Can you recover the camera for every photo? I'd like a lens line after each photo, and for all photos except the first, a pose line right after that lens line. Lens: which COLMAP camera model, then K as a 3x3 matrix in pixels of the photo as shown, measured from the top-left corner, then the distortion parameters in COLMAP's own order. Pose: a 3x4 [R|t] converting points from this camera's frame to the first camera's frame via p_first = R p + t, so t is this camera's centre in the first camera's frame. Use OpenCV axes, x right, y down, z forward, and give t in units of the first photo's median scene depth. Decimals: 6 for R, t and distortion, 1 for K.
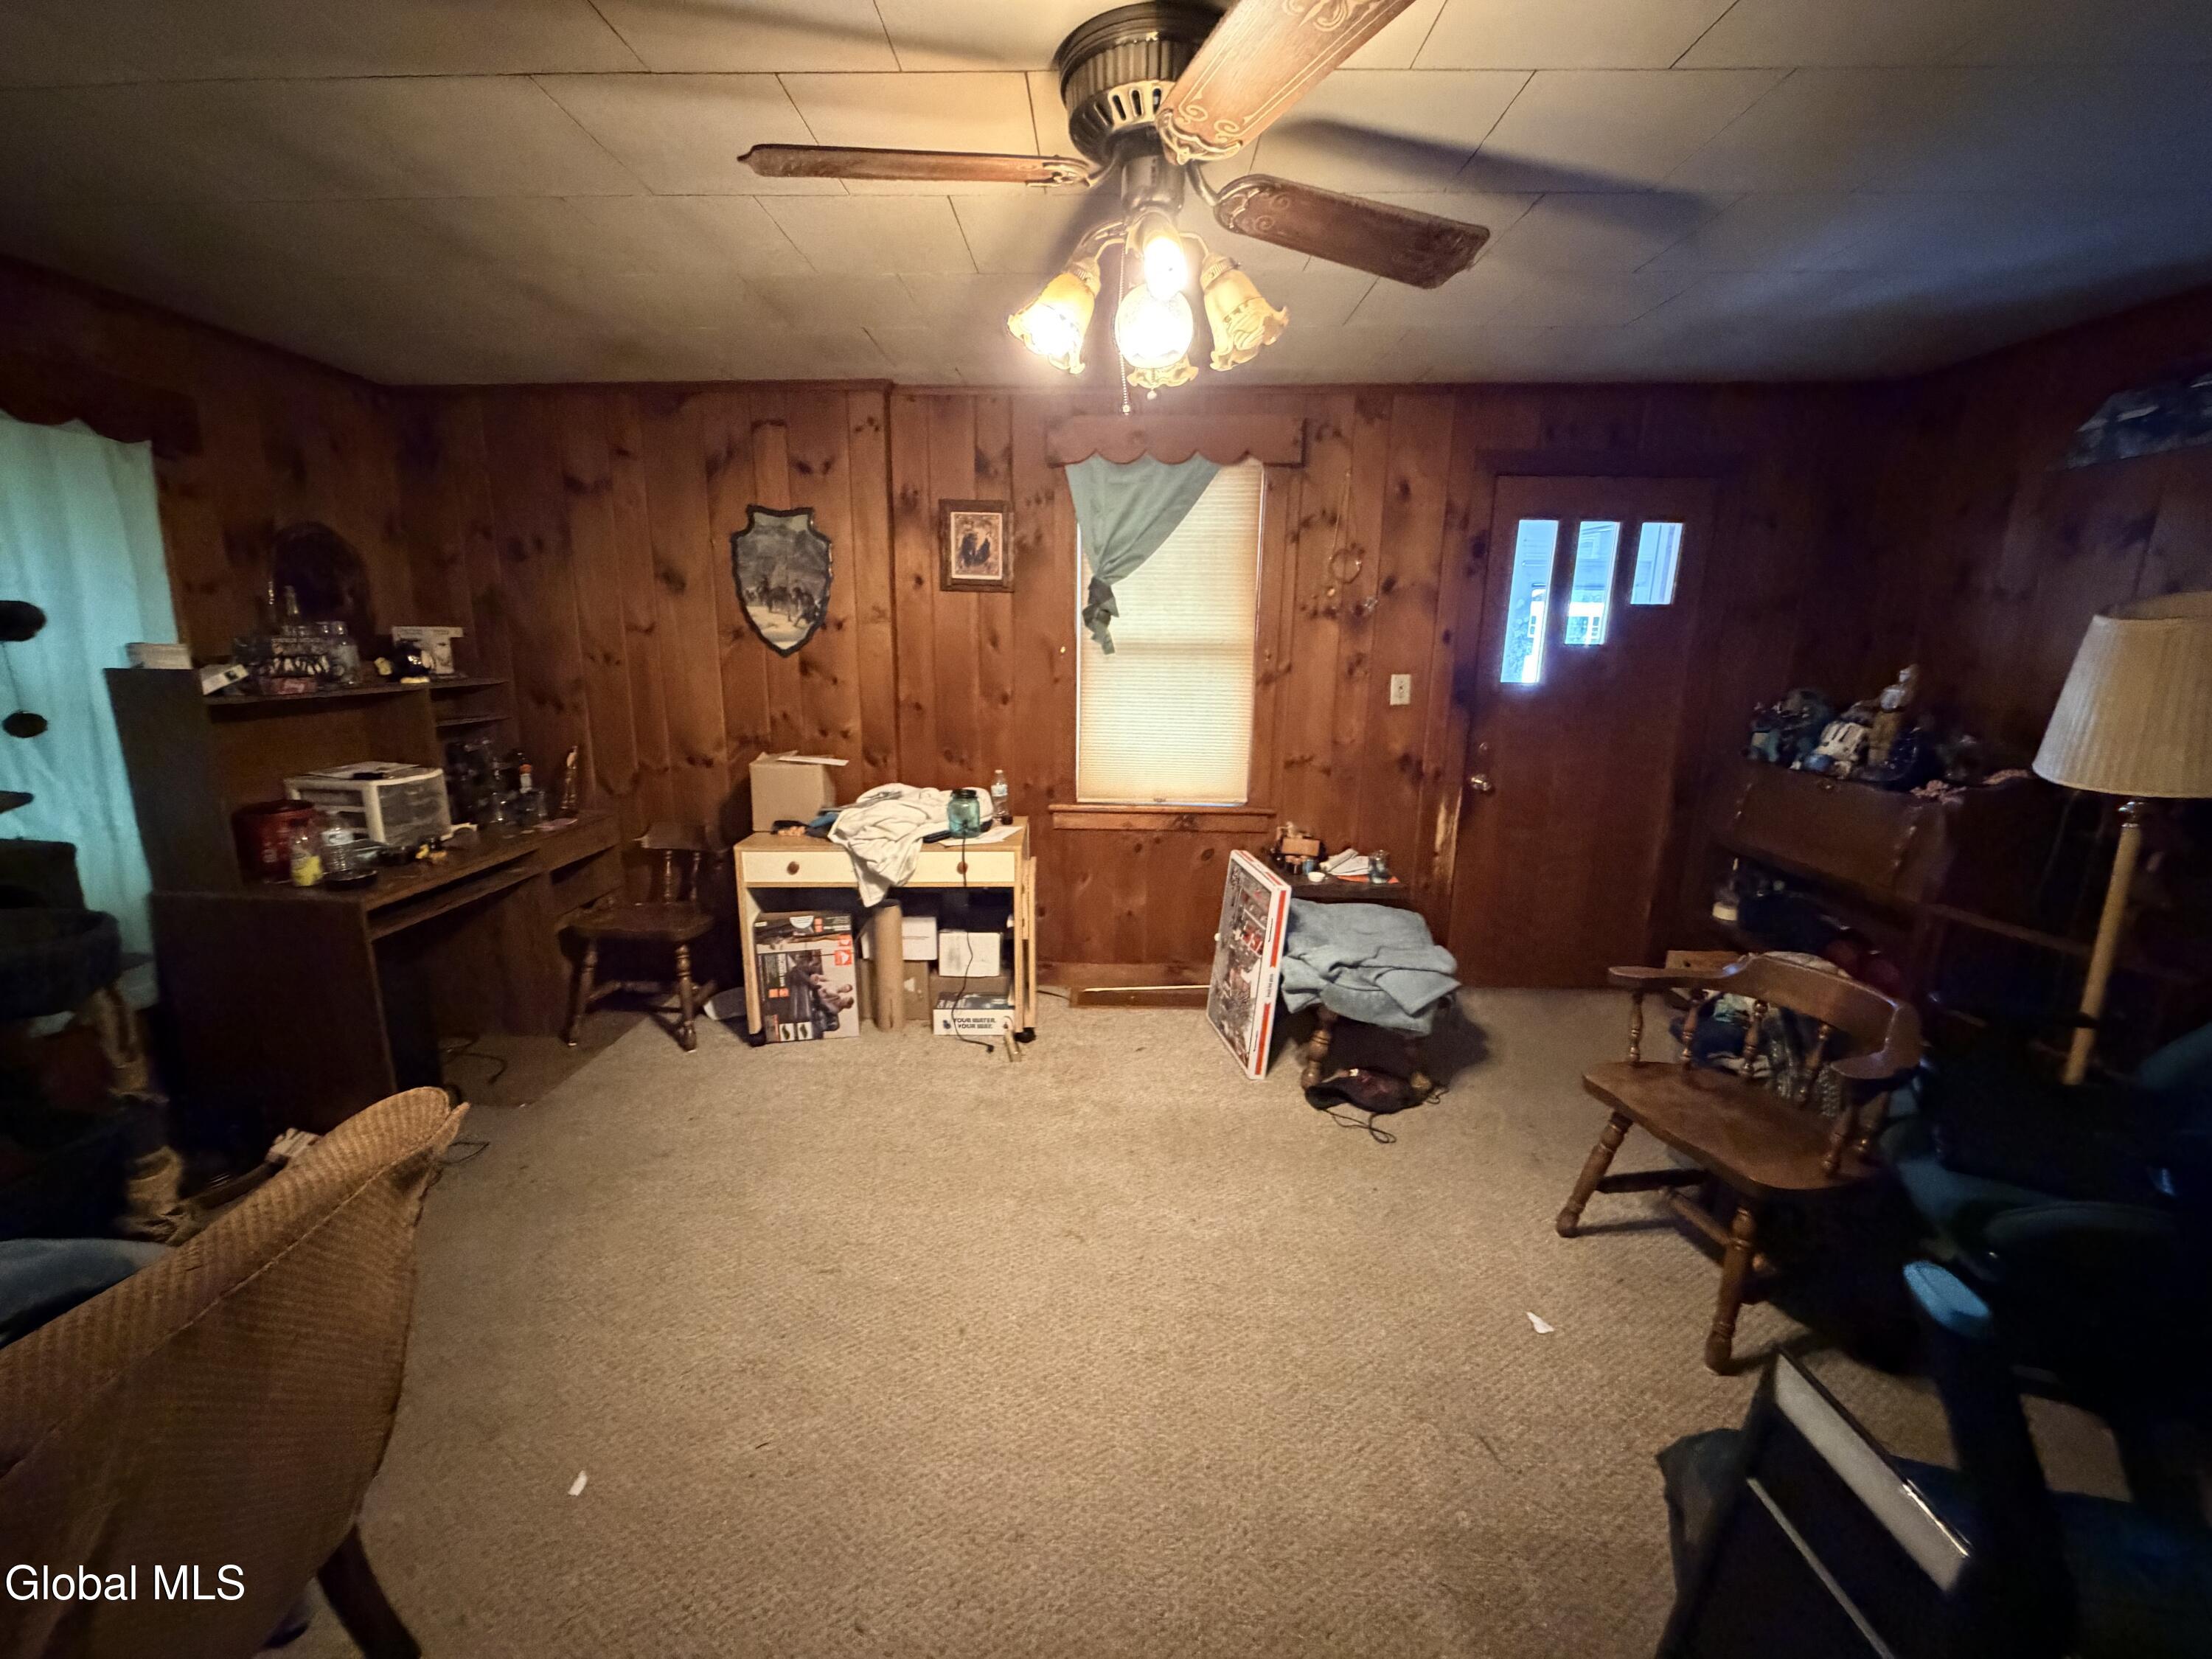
lens RADIAL K [[878.4, 0, 1095.0], [0, 878.4, 832.3], [0, 0, 1]] dist [-0.002325, 0.000803]
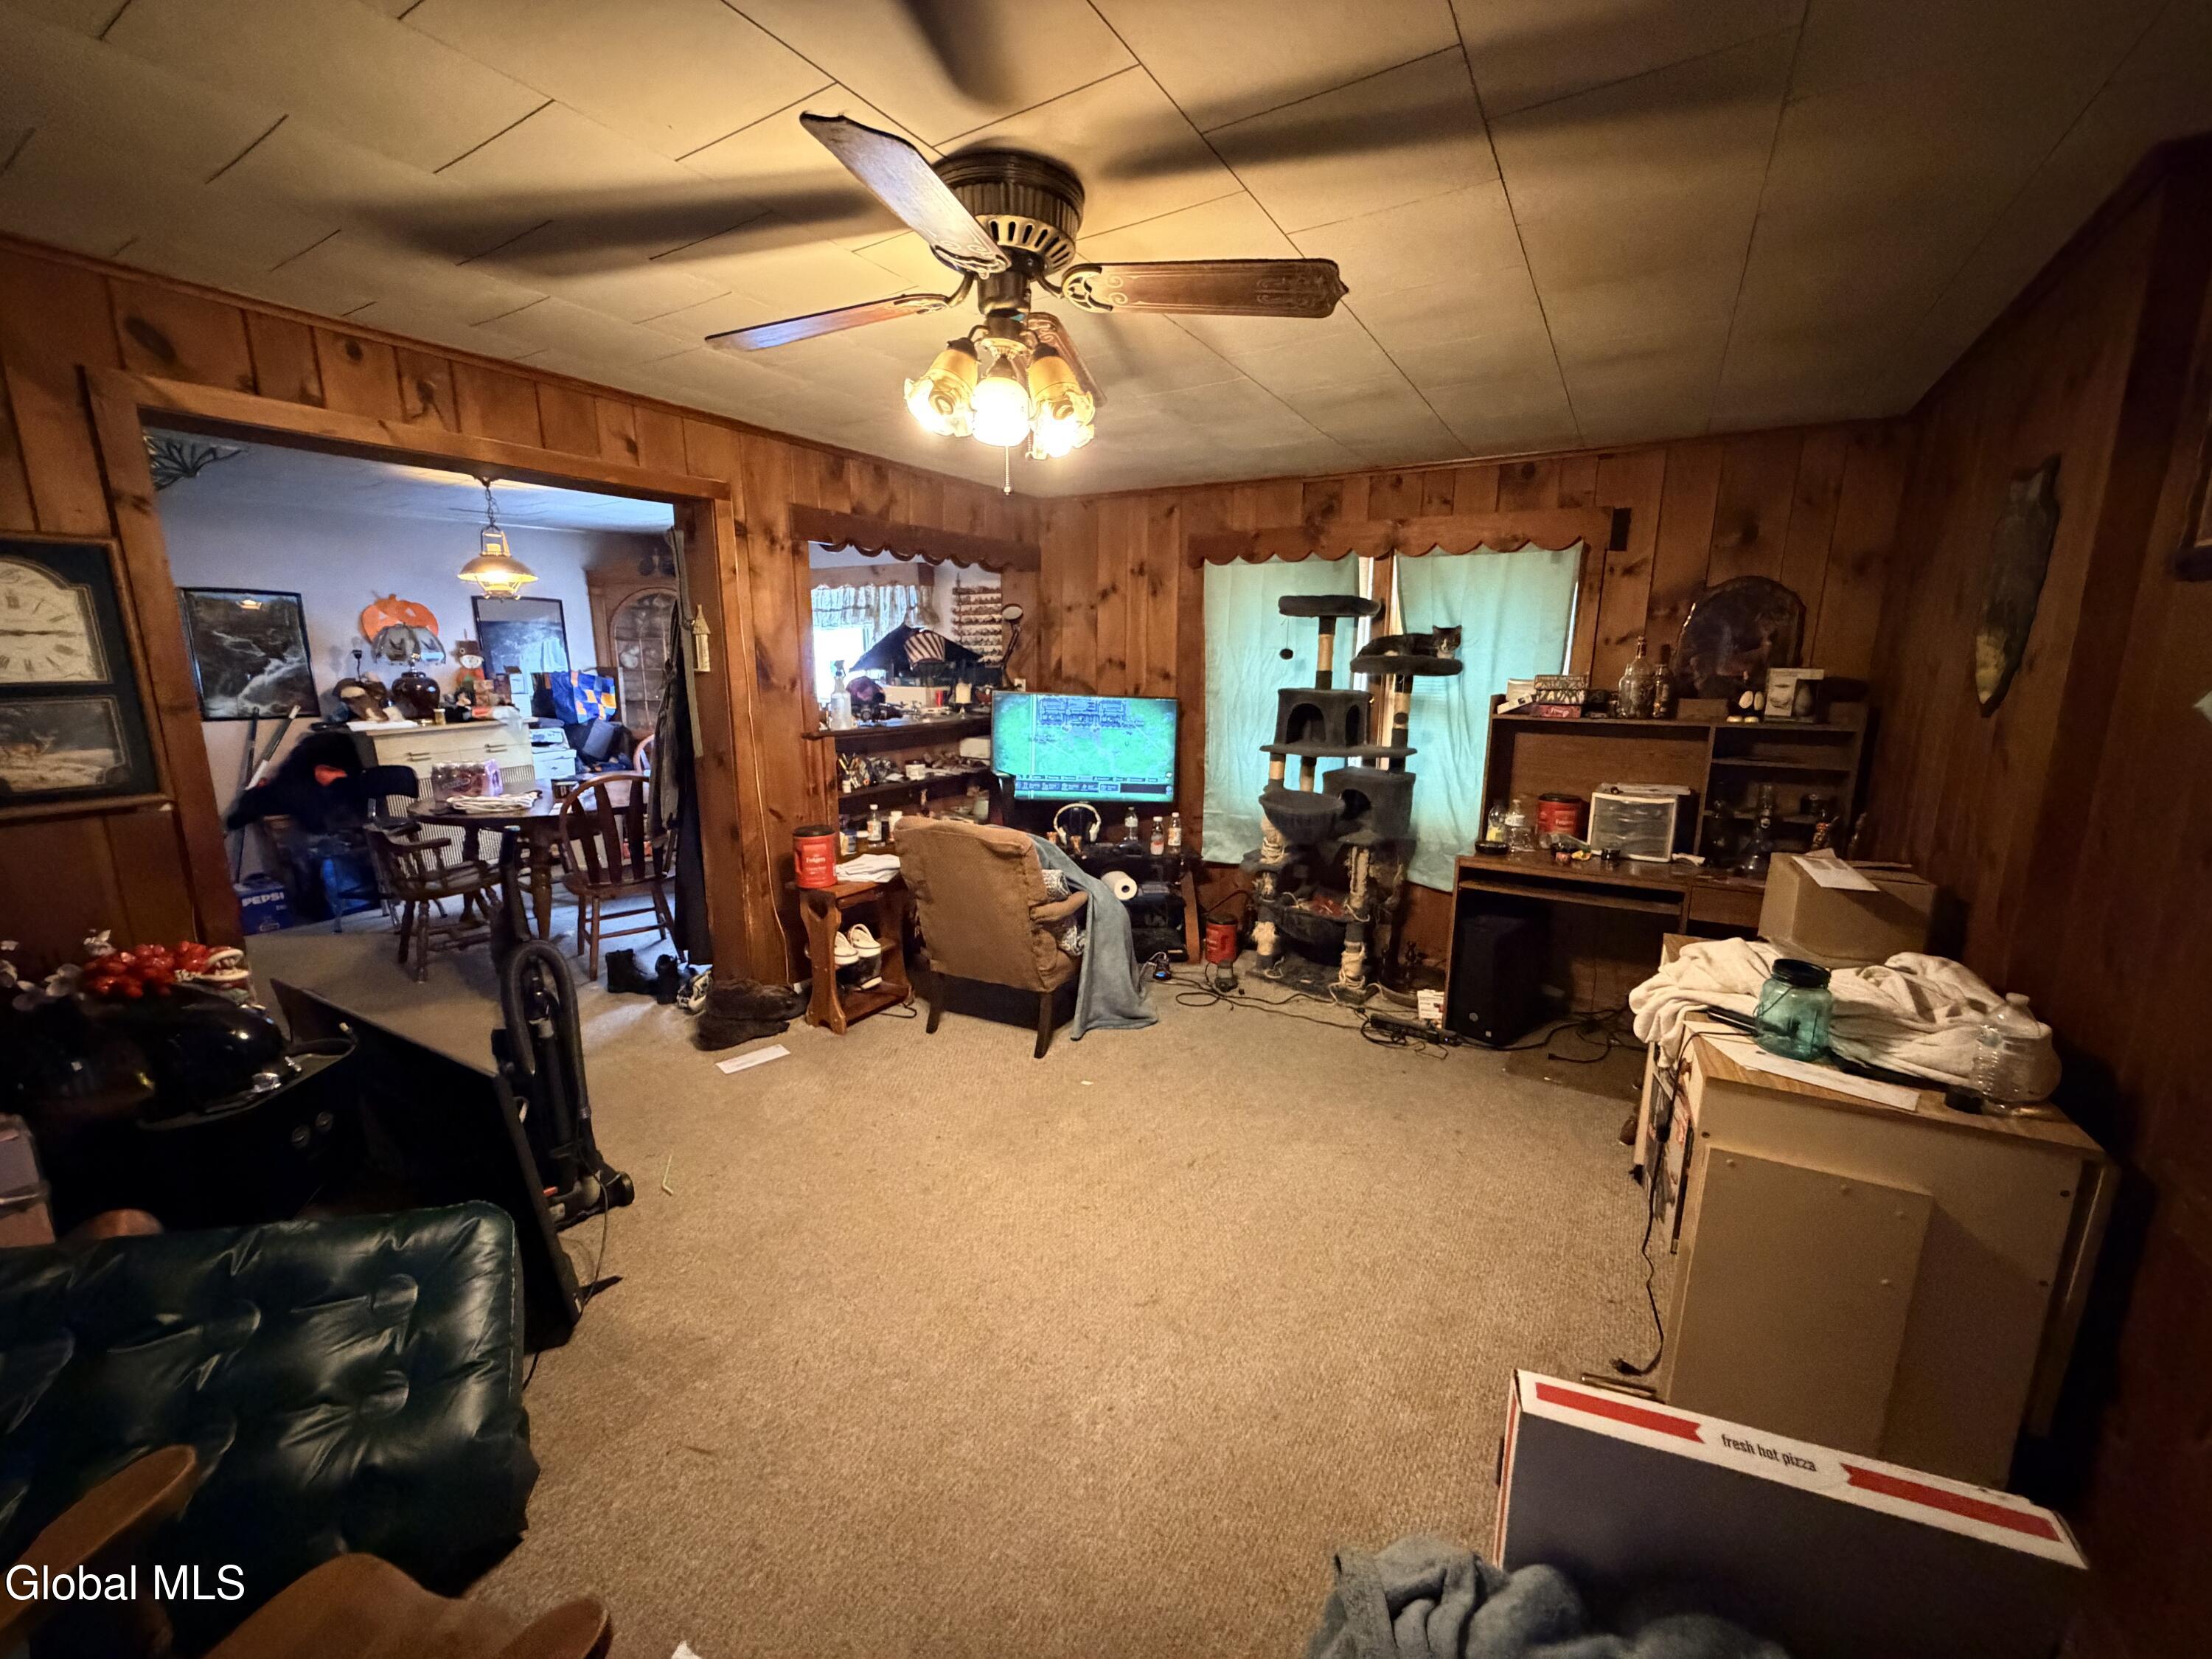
lens RADIAL K [[878.4, 0, 1103.0], [0, 878.4, 831.7], [0, 0, 1]] dist [-0.002325, 0.000803]
pose [[-0.505325, 0.157551, -0.848425, 0.474256], [-0.198180, 0.935723, 0.291799, -0.185659], [0.839864, 0.315595, -0.441621, 0.792368]]
